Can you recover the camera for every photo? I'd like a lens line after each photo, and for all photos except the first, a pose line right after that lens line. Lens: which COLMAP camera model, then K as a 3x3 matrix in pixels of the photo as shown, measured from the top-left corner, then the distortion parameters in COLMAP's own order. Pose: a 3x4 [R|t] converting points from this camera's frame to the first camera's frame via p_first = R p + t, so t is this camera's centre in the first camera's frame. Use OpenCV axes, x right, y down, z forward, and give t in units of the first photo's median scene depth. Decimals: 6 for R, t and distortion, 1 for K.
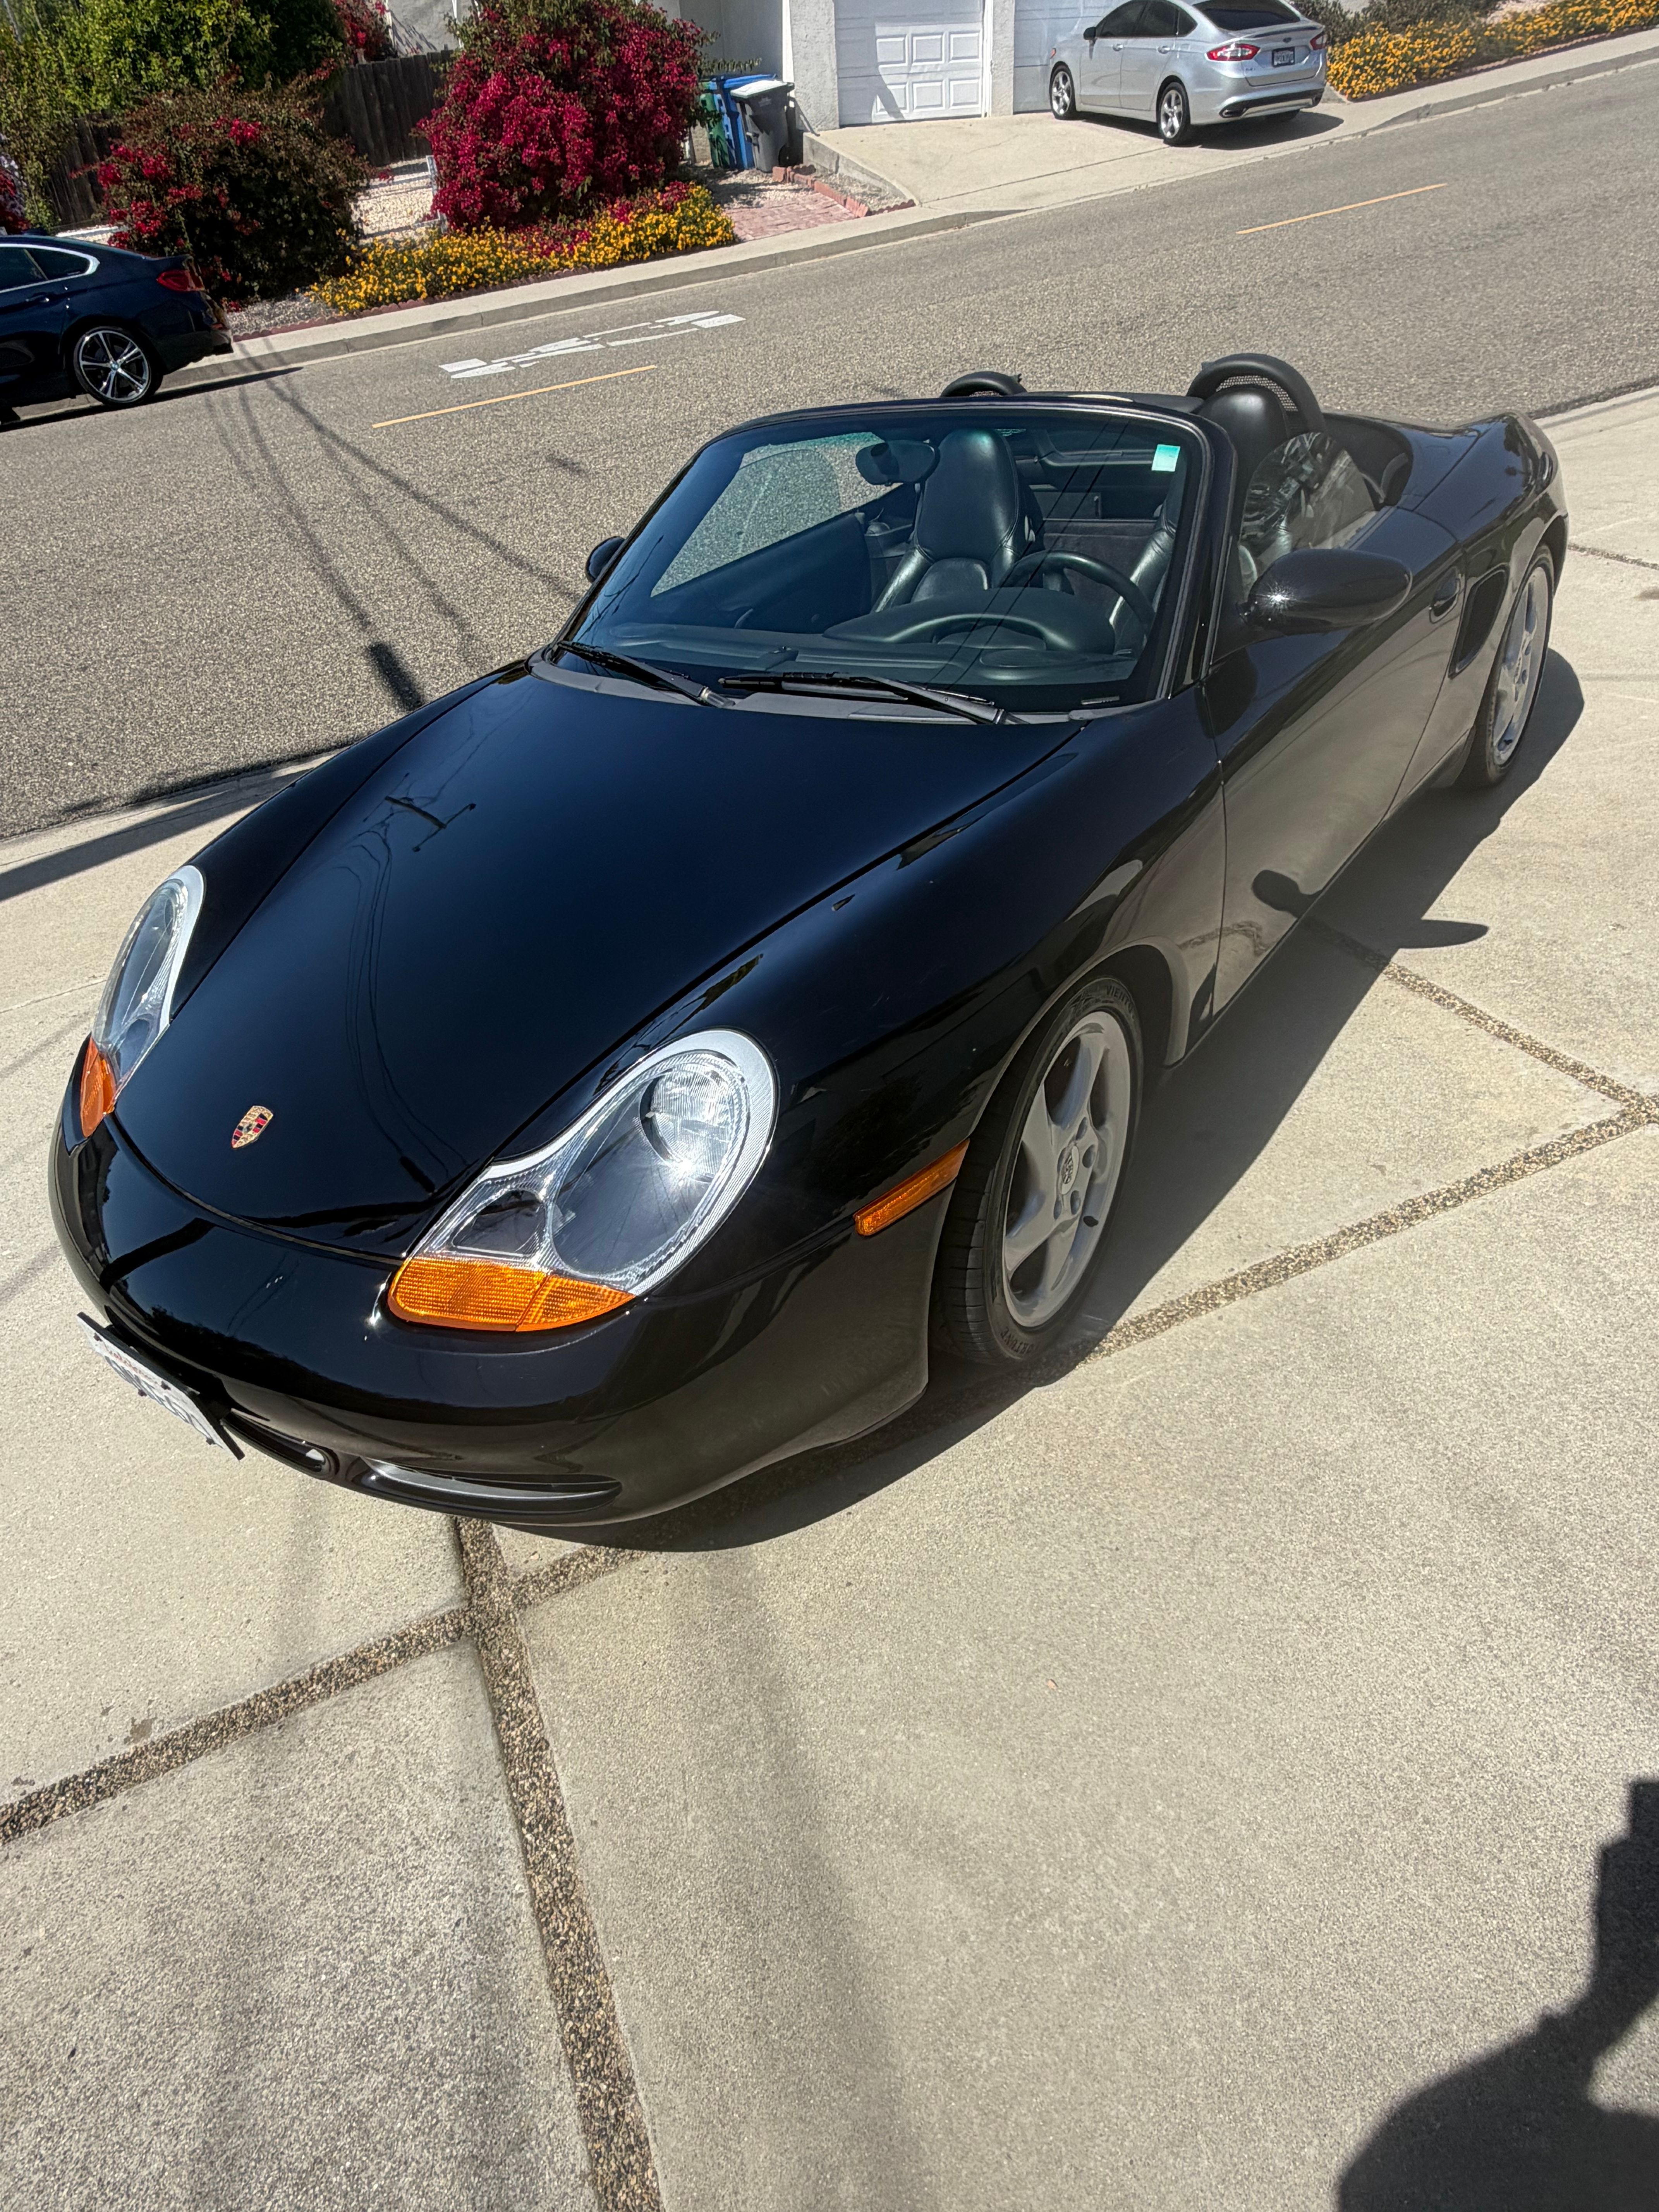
lens RADIAL K [[1298.5, 0, 827.0], [0, 1298.5, 1108.2], [0, 0, 1]] dist [-0.000171, 0.000596]
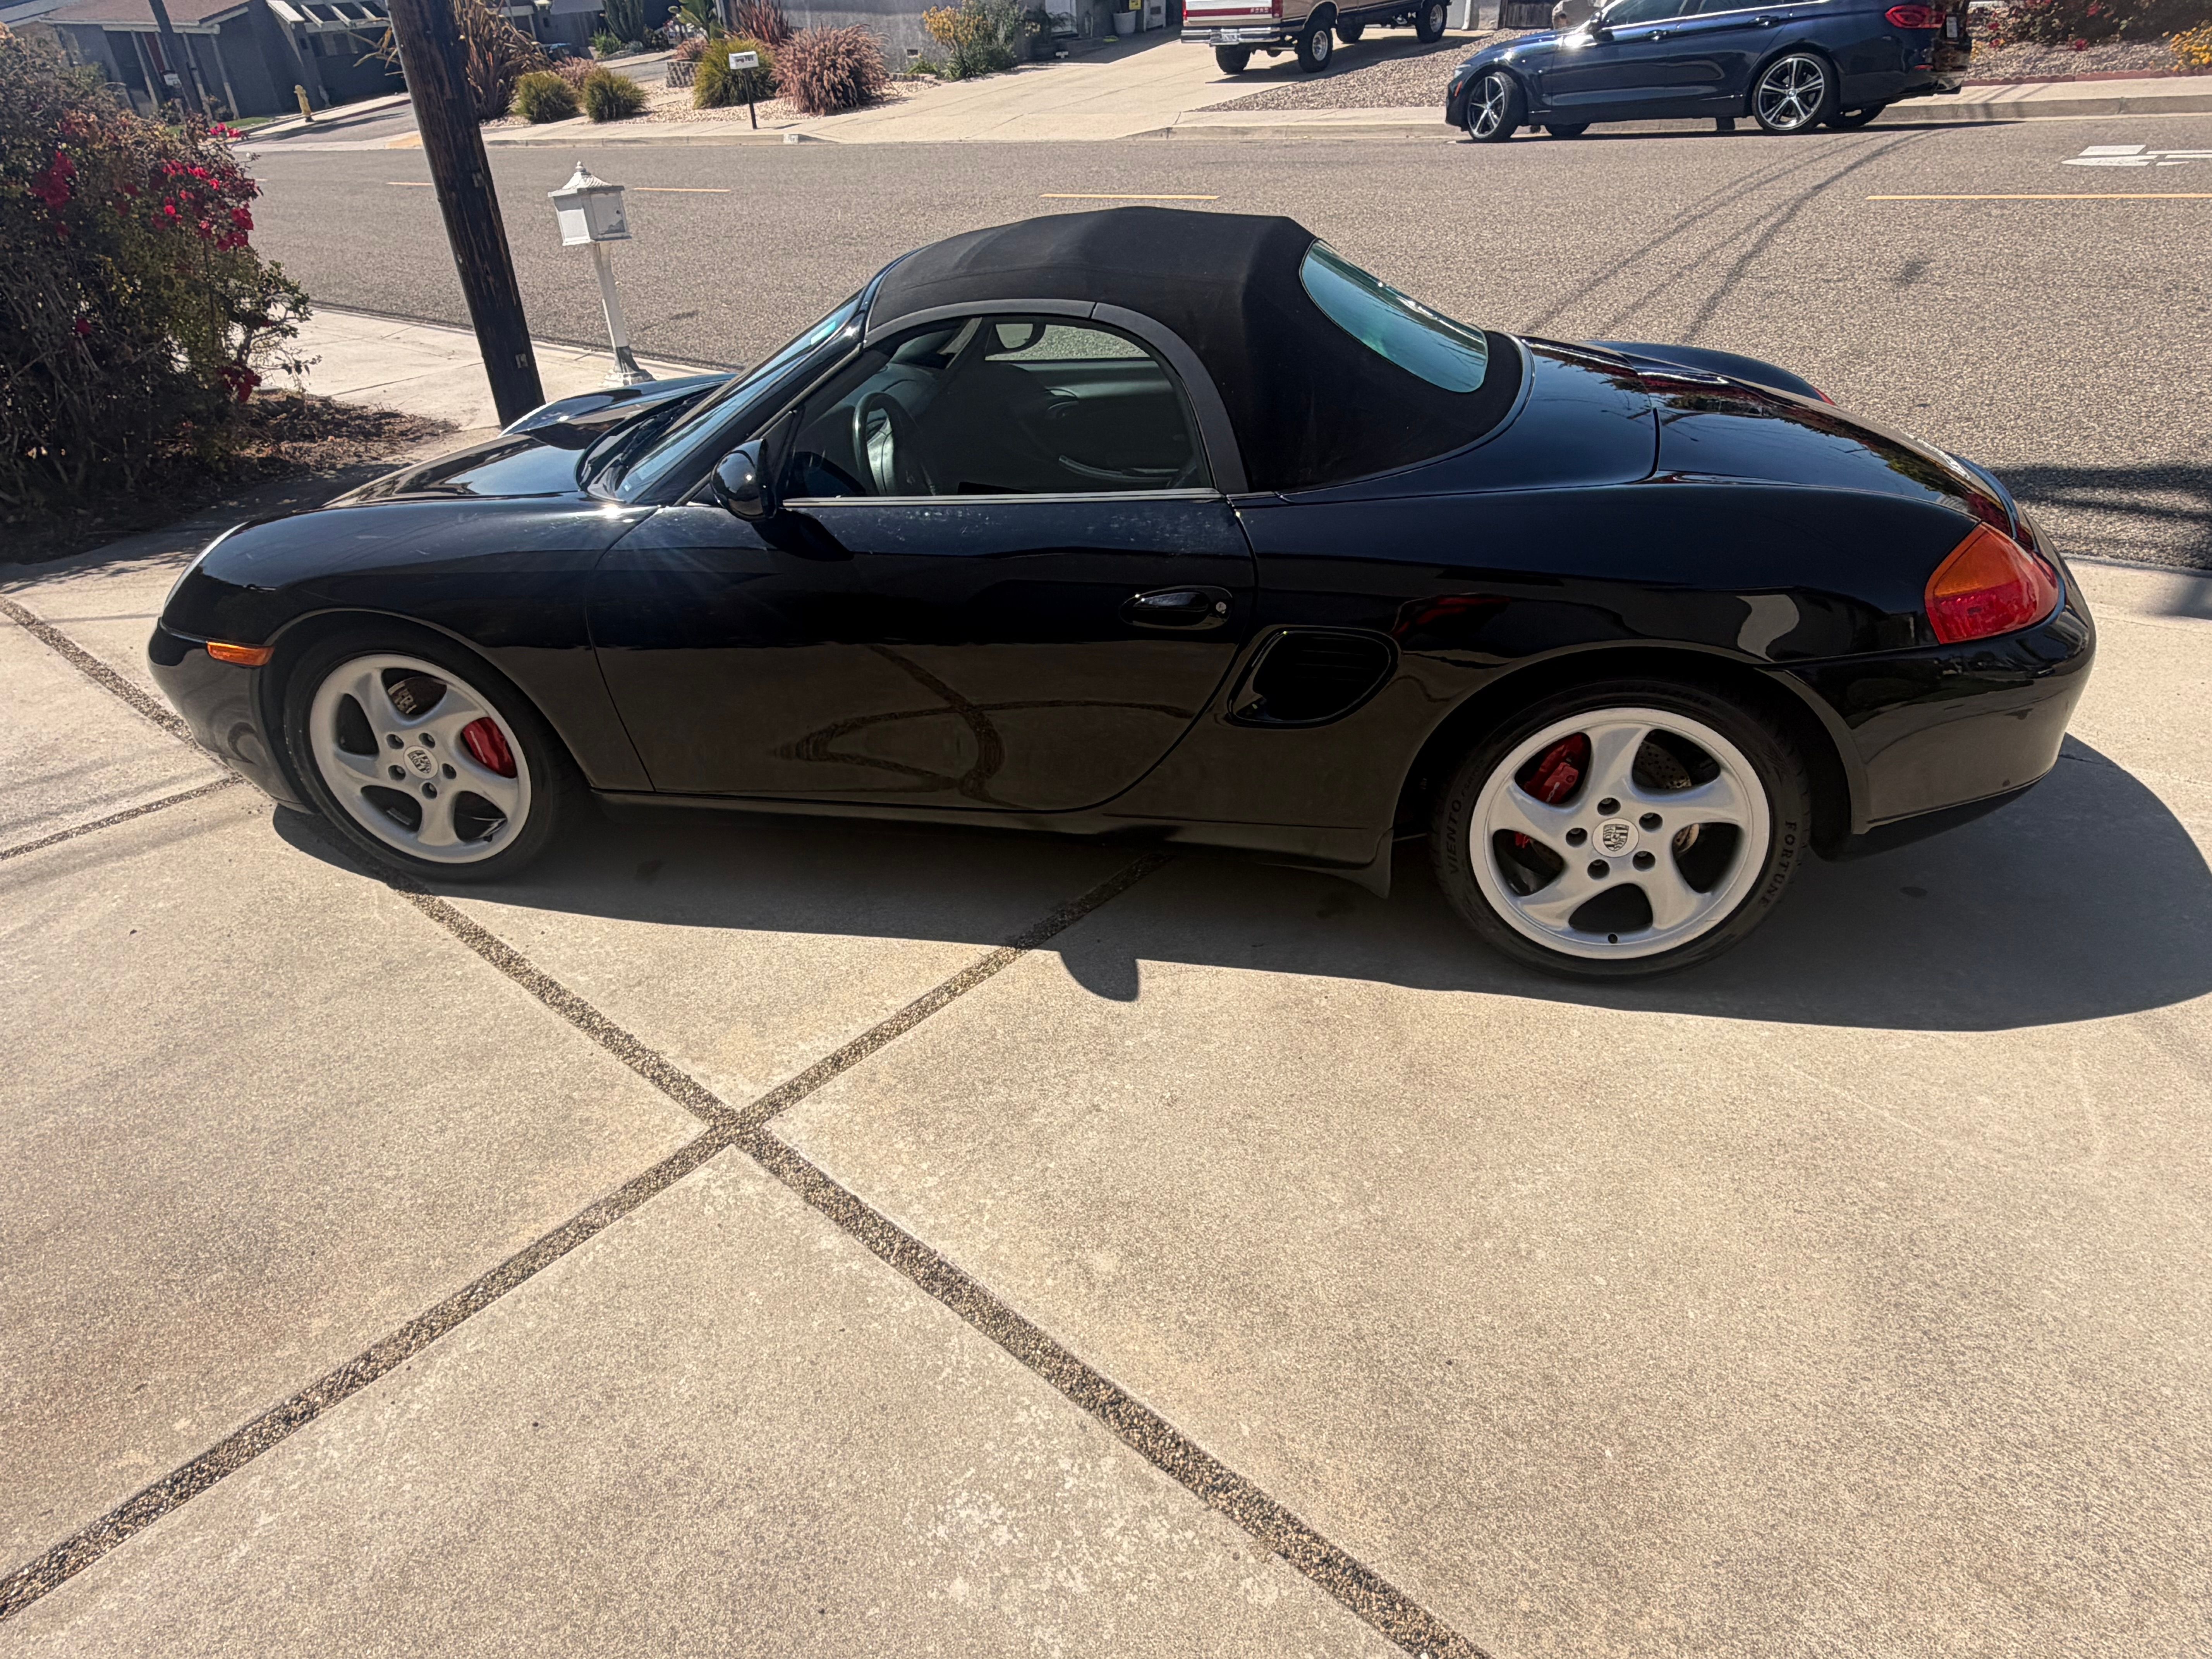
lens RADIAL K [[1364.1, 0, 1094.4], [0, 1364.1, 836.1], [0, 0, 1]] dist [-0.003215, 0.003927]
pose [[0.424954, 0.533640, -0.731193, 1.340849], [-0.531582, 0.800921, 0.275584, -0.563651], [0.732690, 0.271578, 0.624028, 0.532894]]
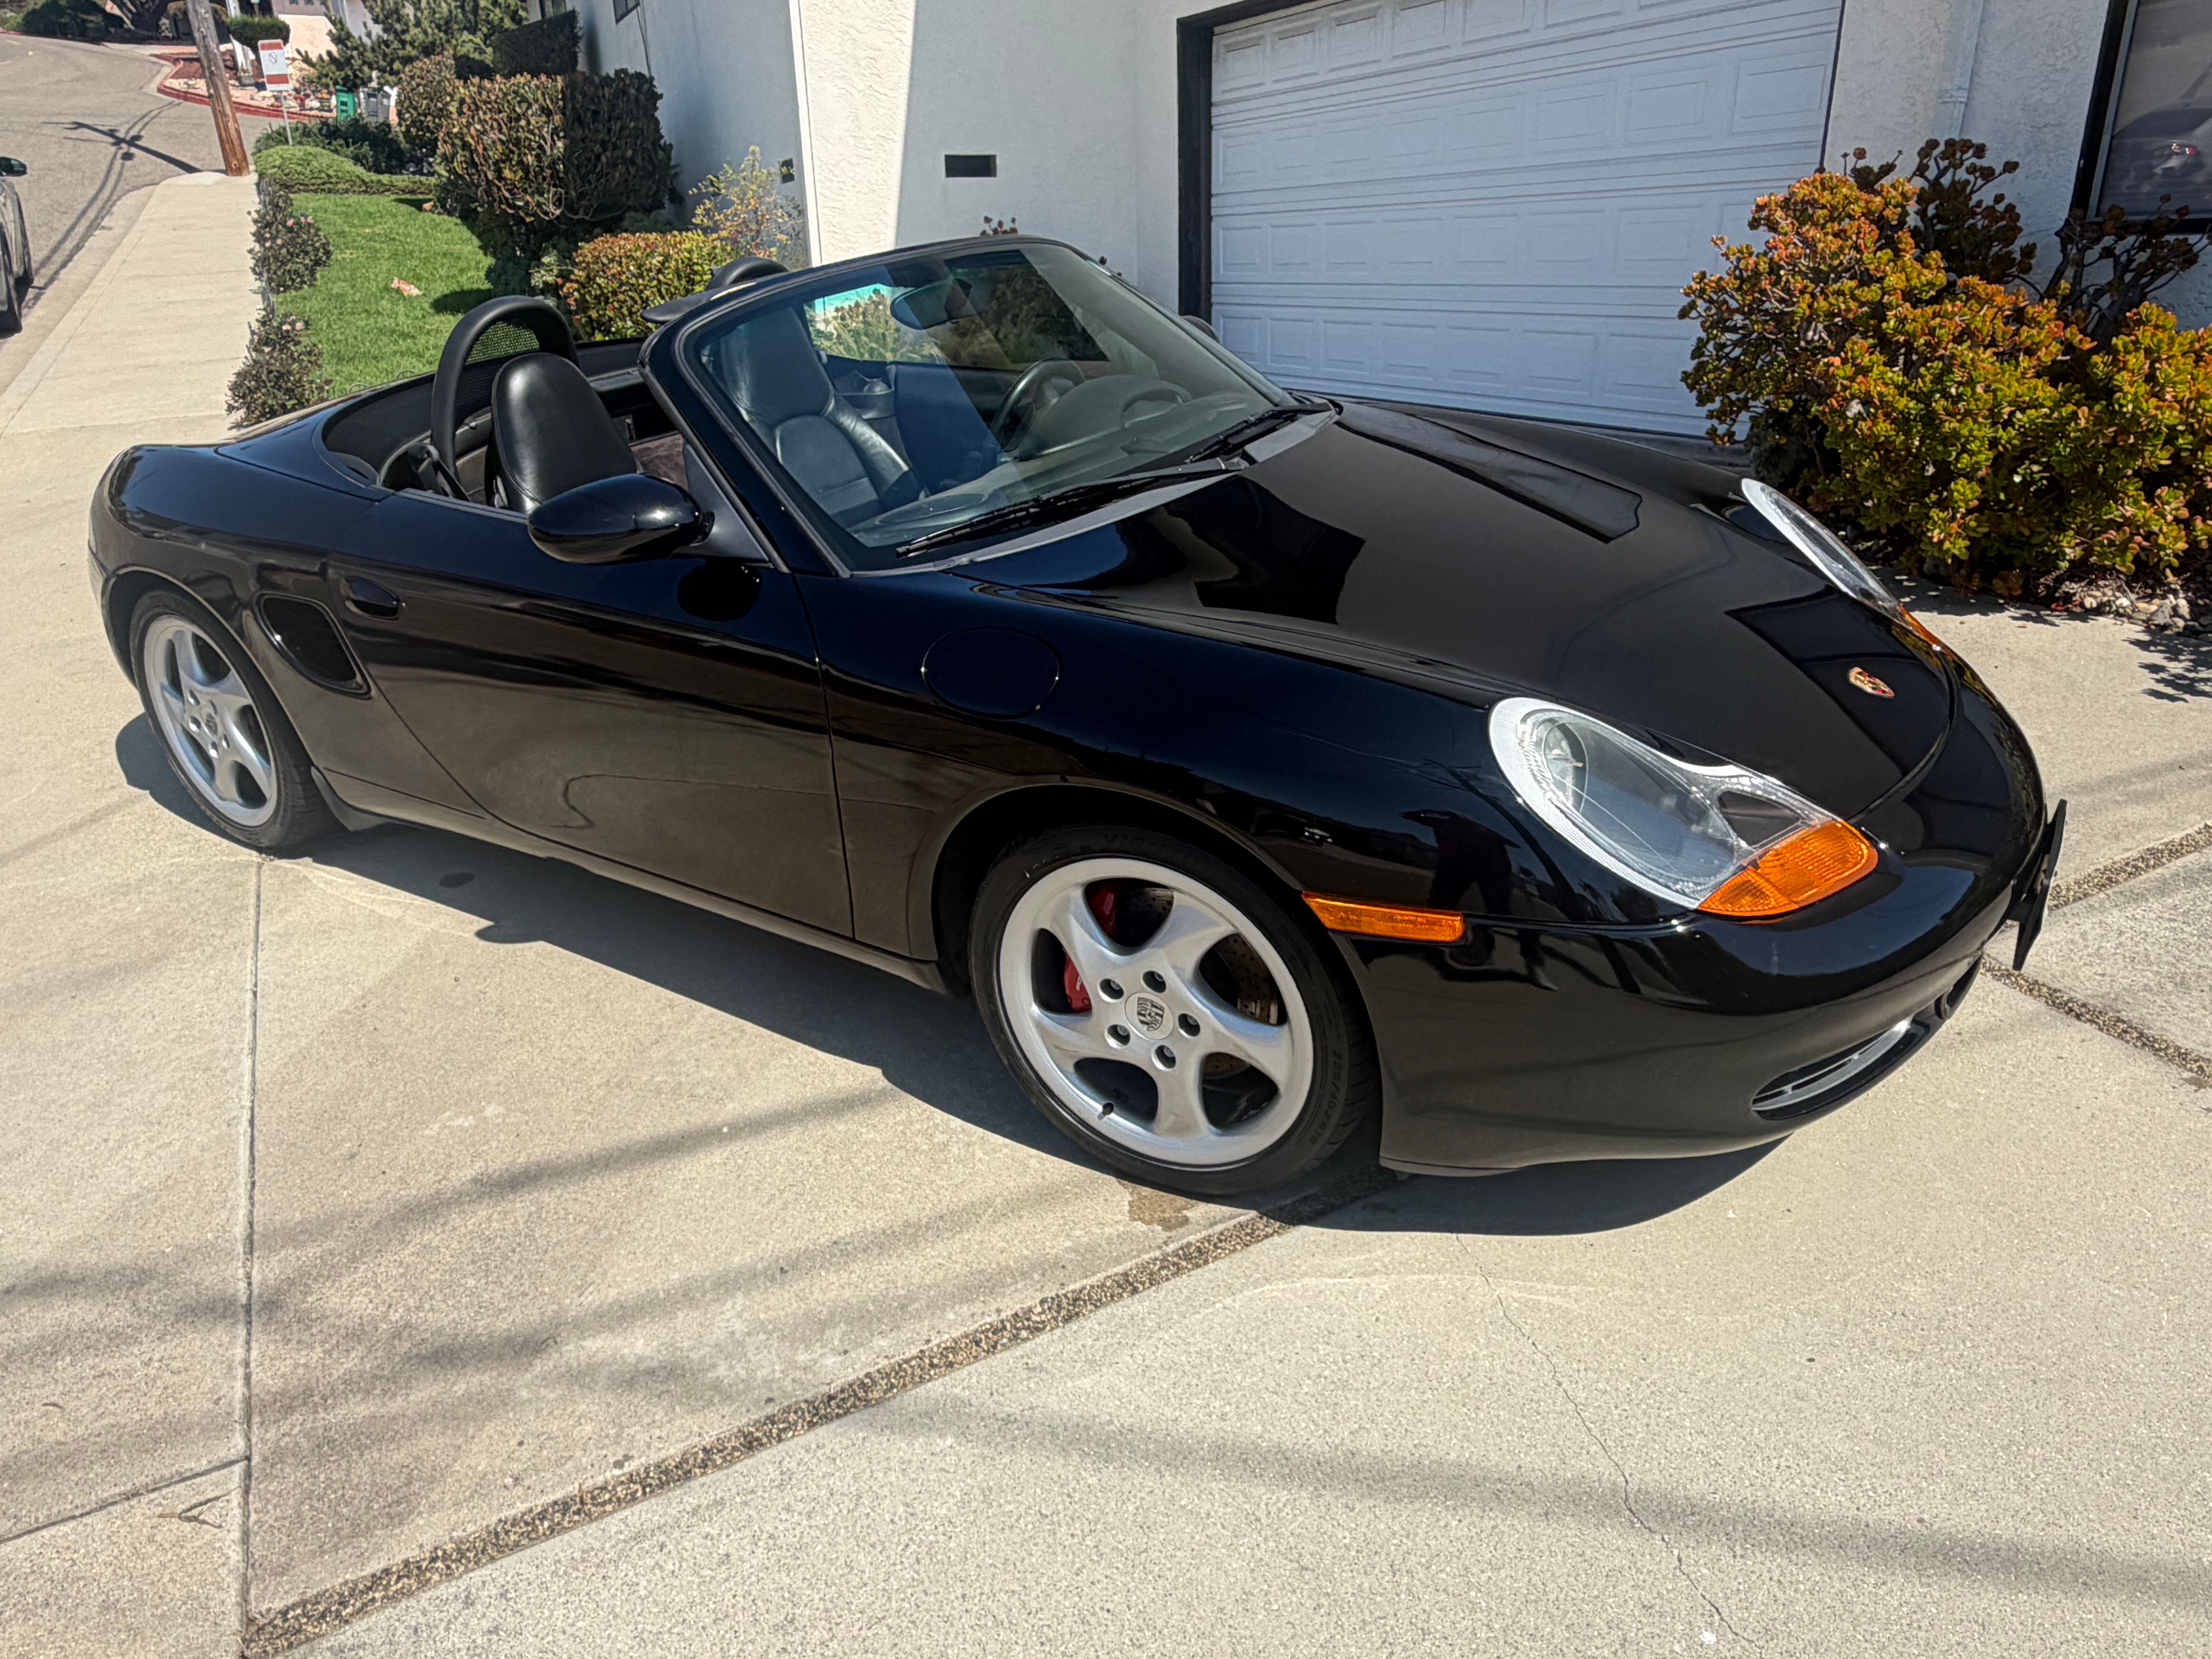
lens RADIAL K [[1523.3, 0, 1103.3], [0, 1523.3, 831.9], [0, 0, 1]] dist [-0.006637, 0.006499]
pose [[-0.059155, -0.311939, 0.948259, -1.225863], [0.624698, 0.729361, 0.278900, -0.479791], [-0.778623, 0.608873, 0.151722, 1.036726]]
